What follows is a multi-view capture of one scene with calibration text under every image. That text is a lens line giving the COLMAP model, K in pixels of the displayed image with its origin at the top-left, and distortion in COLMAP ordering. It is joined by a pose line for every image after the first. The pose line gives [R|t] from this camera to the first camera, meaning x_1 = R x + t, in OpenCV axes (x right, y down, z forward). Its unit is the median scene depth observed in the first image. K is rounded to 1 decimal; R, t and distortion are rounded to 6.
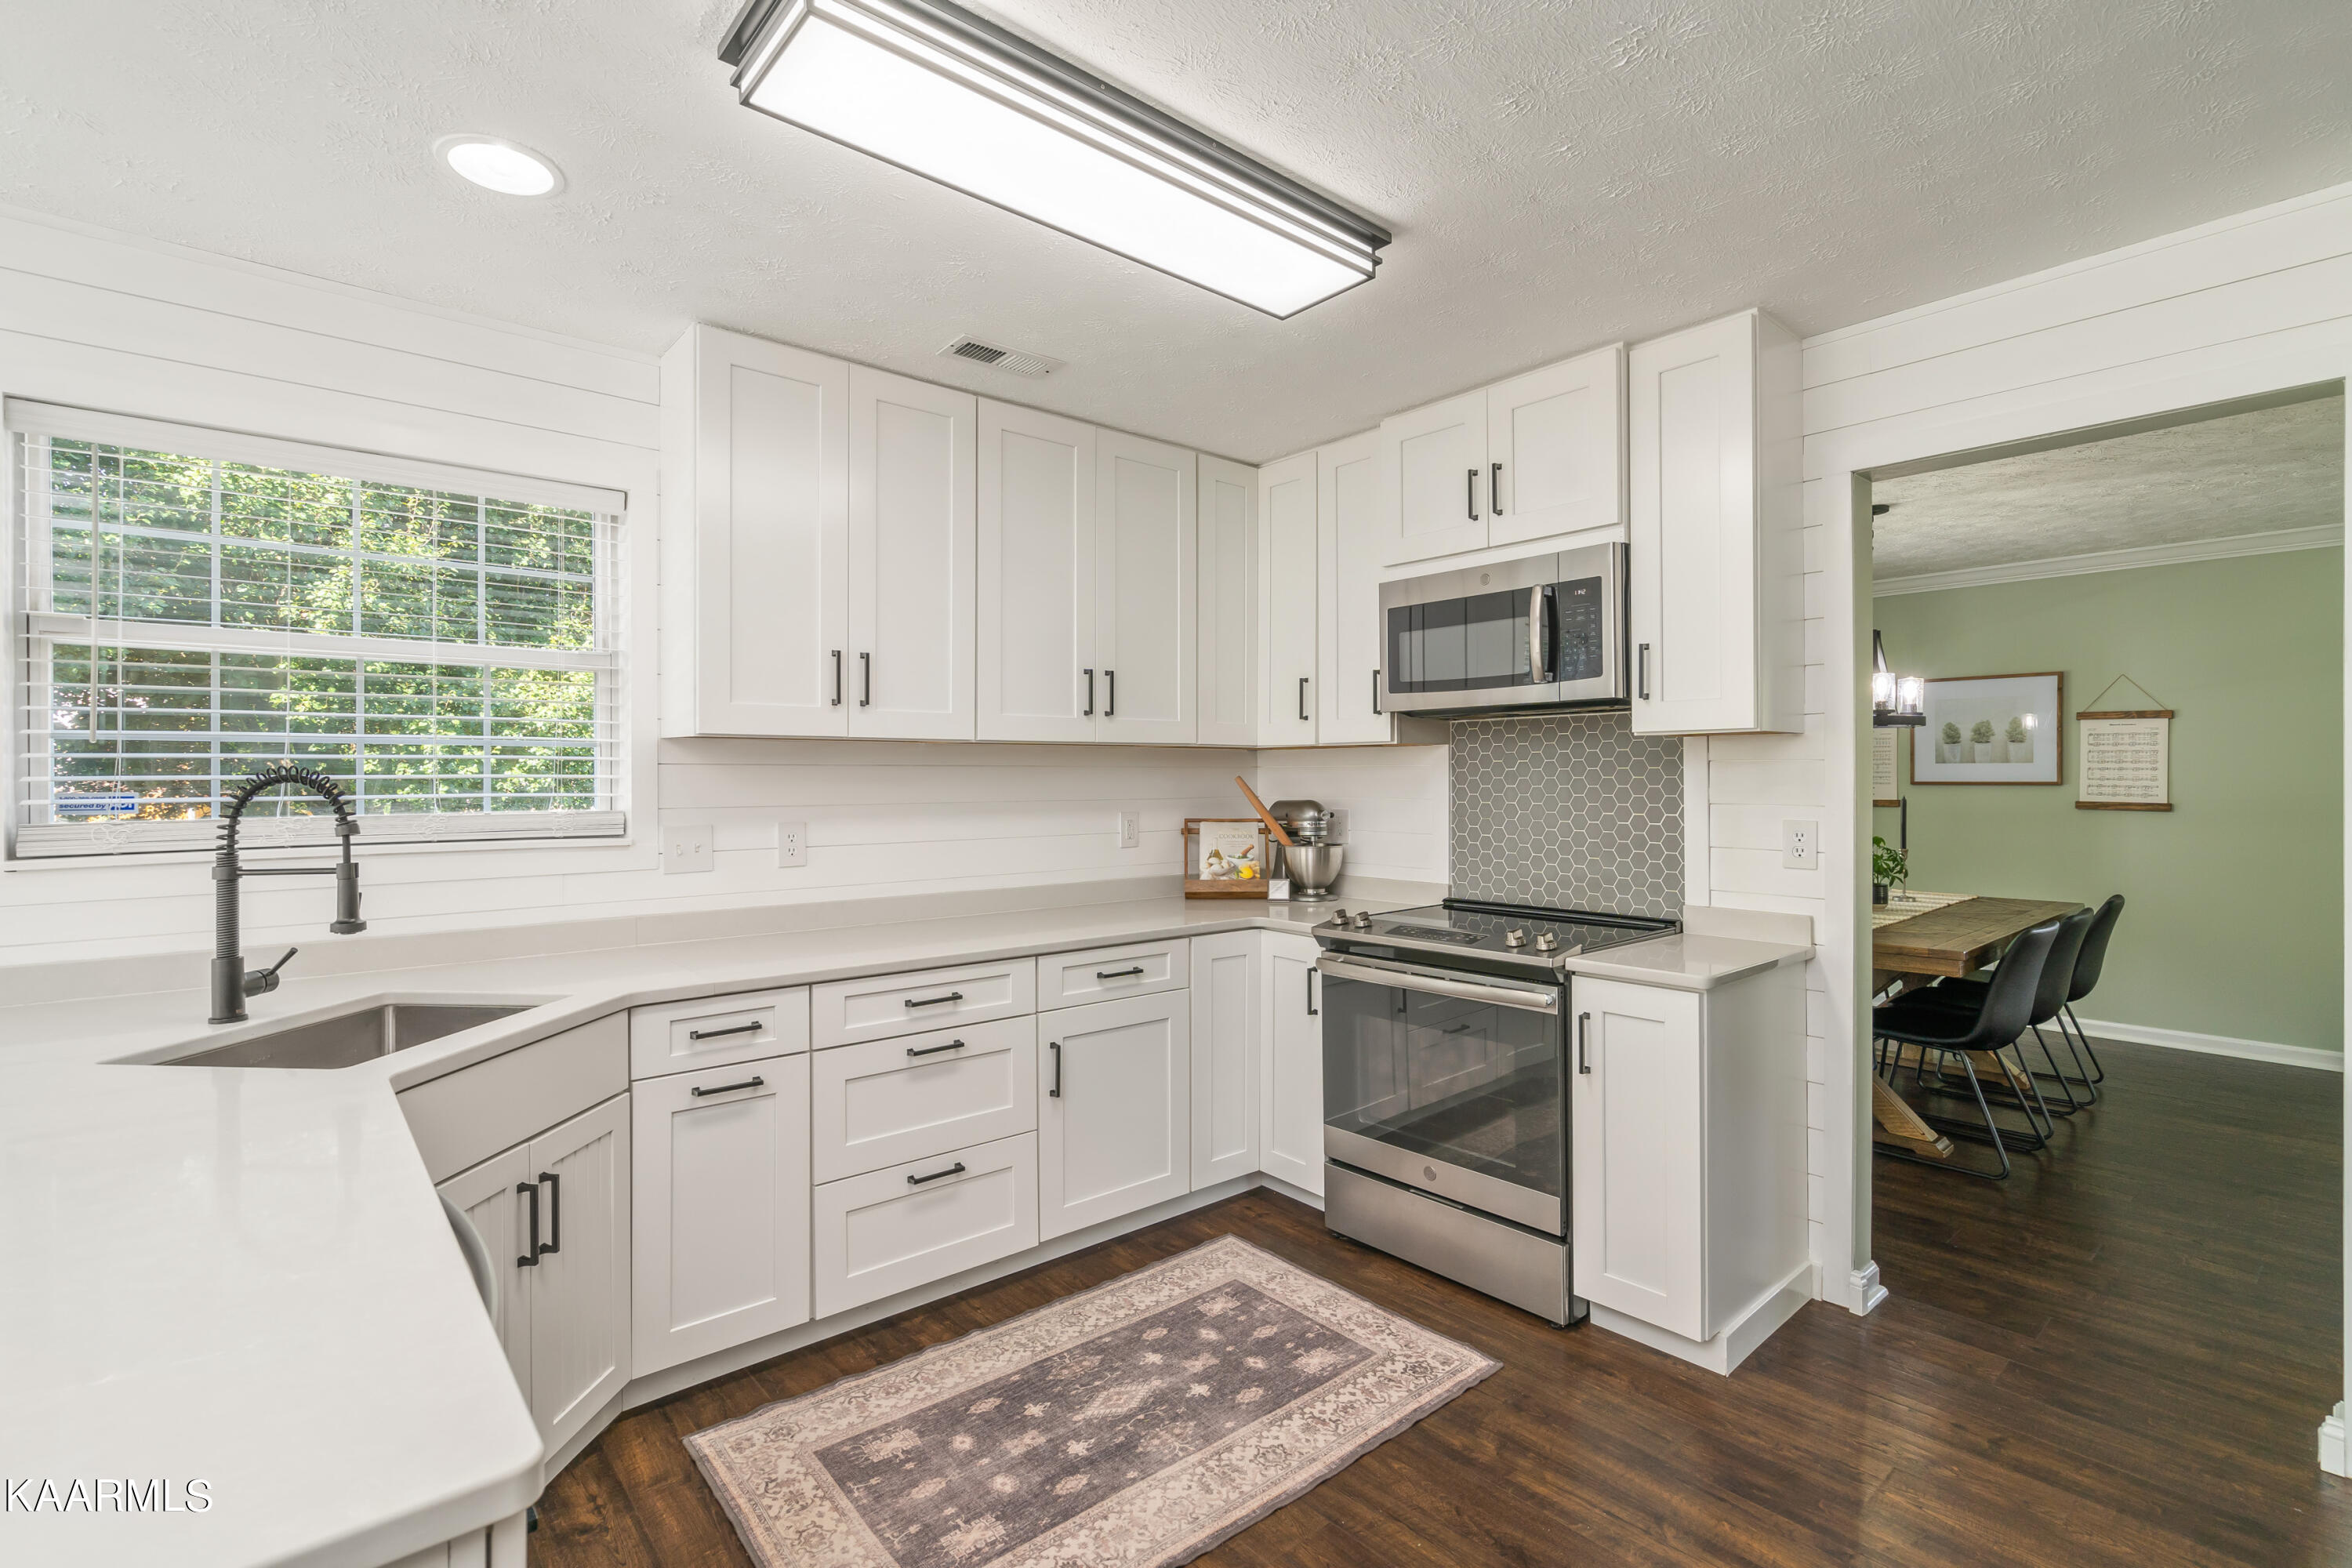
lens RADIAL K [[1063.3, 0, 1174.4], [0, 1063.3, 785.5], [0, 0, 1]] dist [-0.003523, 0.002561]
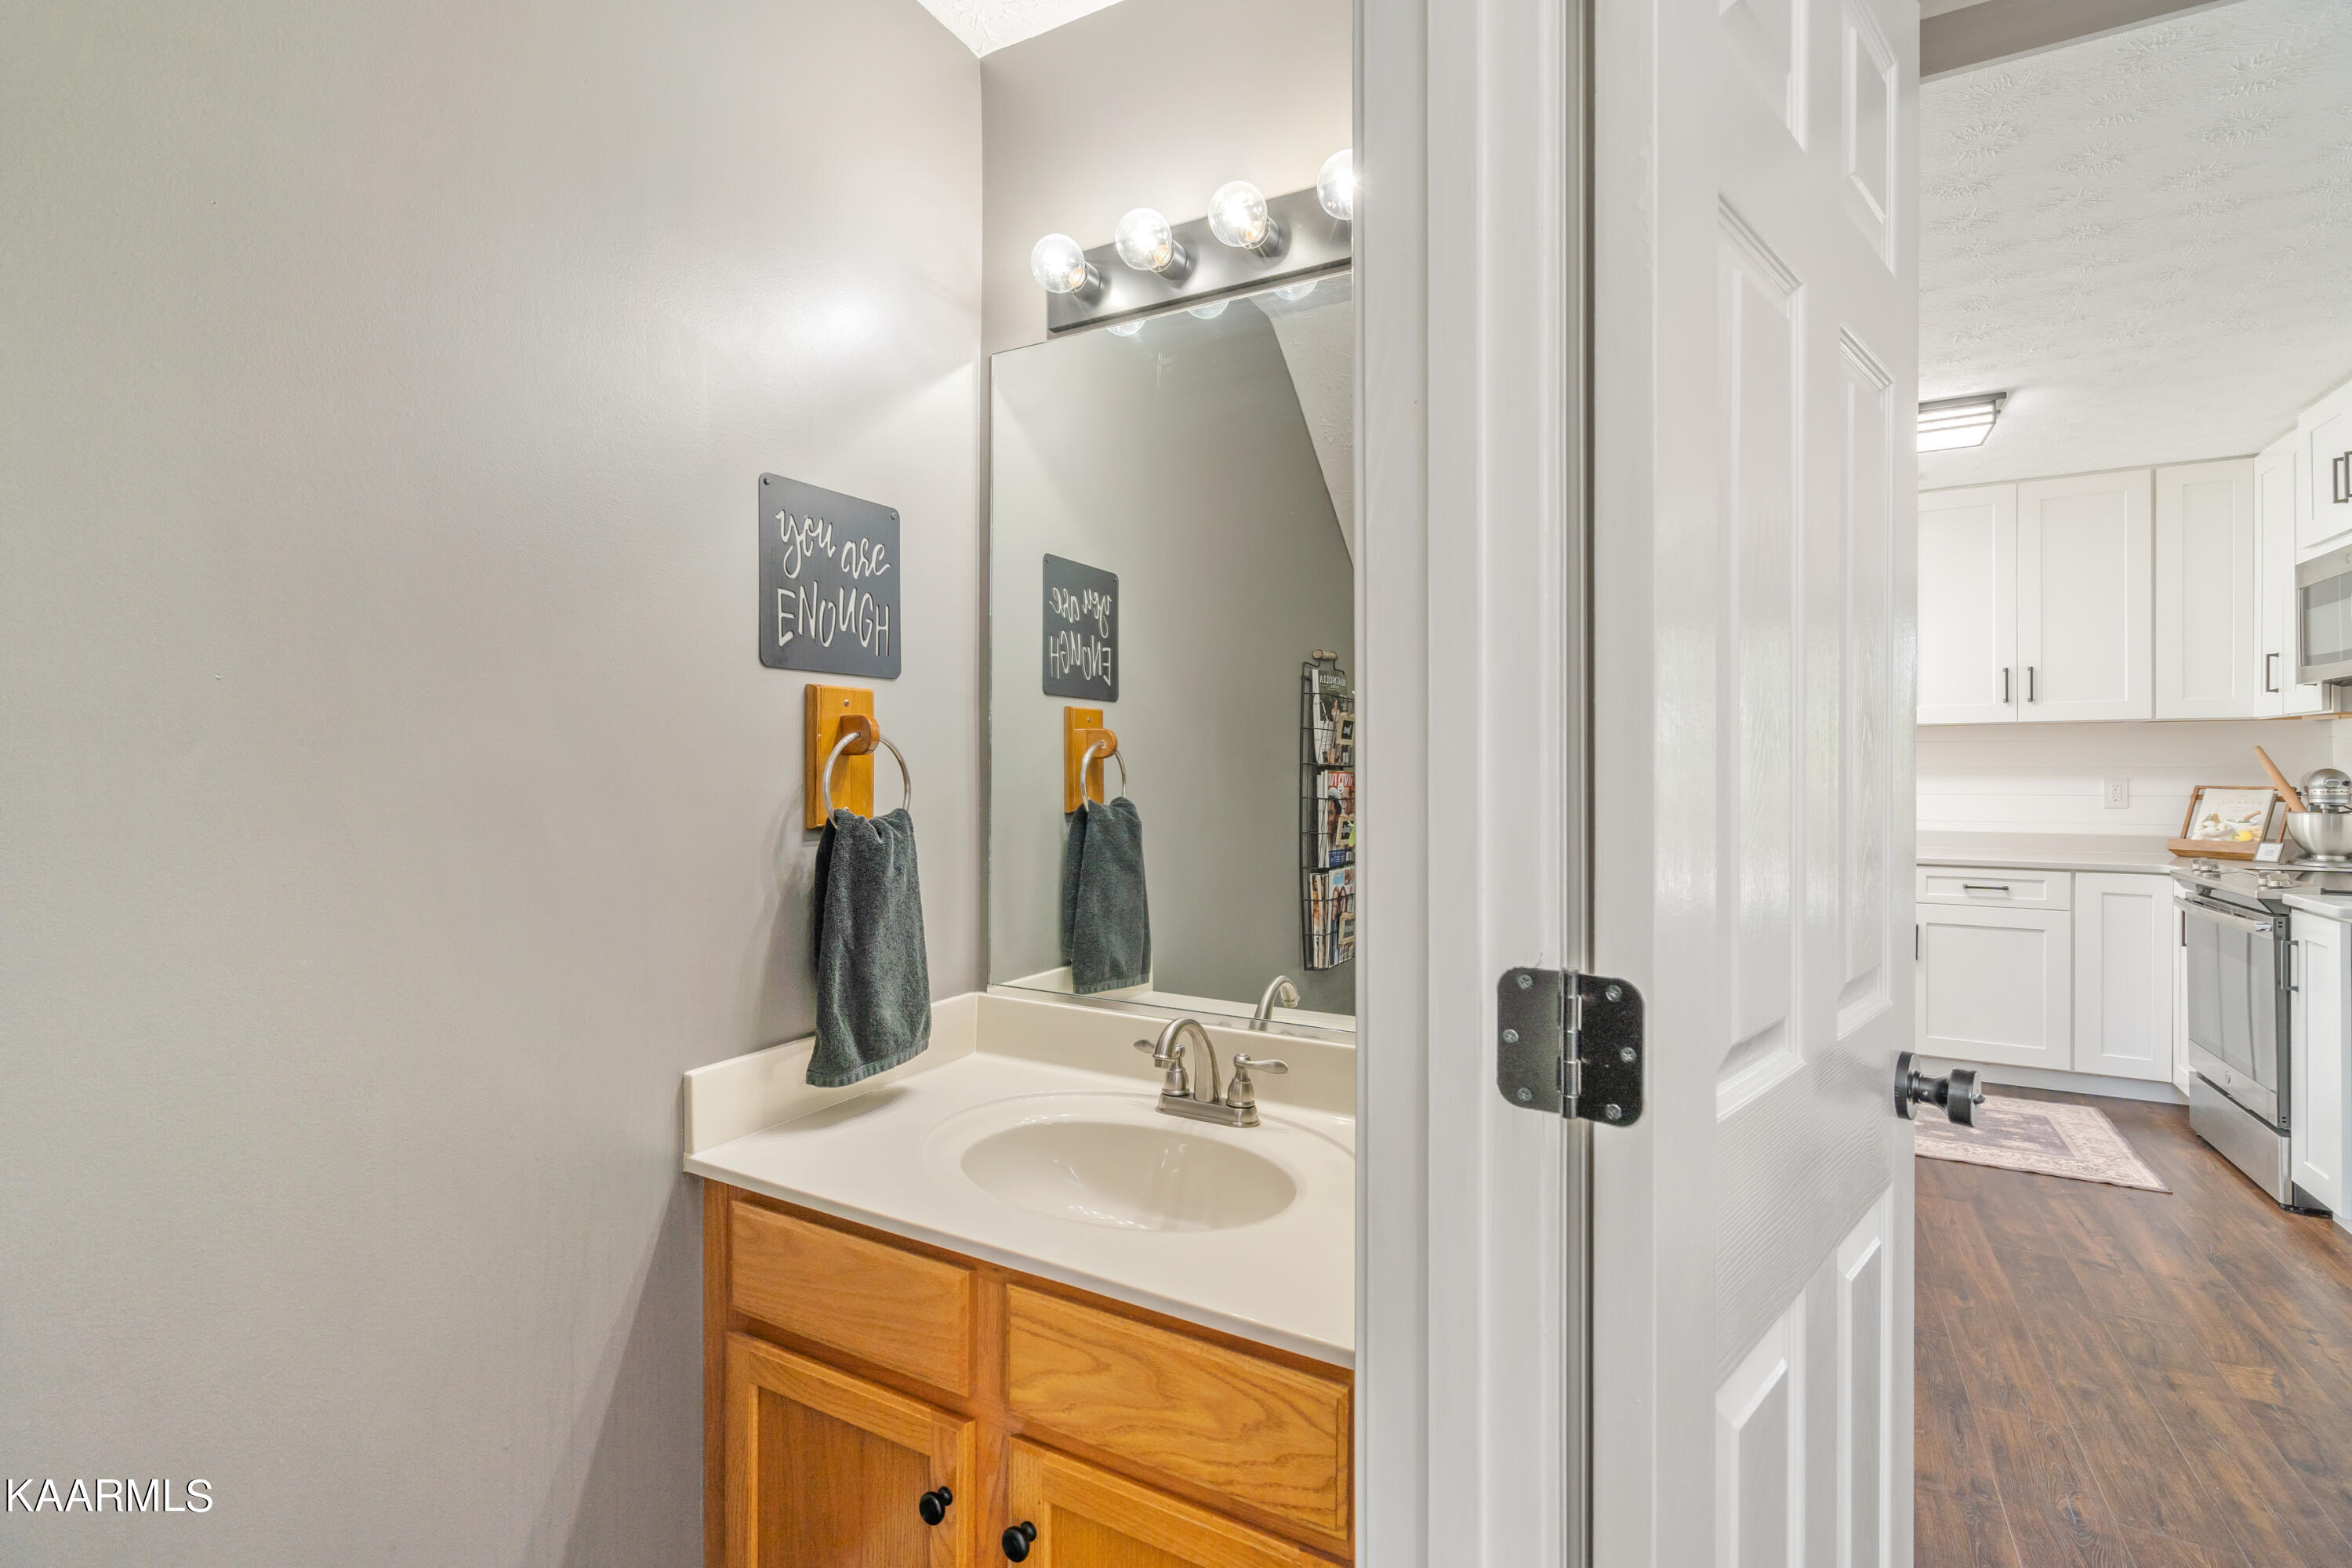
lens RADIAL K [[1063.3, 0, 1177.4], [0, 1063.3, 775.8], [0, 0, 1]] dist [-0.003523, 0.002561]
pose [[0.335496, 0.004972, -0.942028, 0.832525], [-0.004847, 0.999982, 0.003551, 0.026325], [0.942029, 0.003374, 0.335514, -0.435064]]
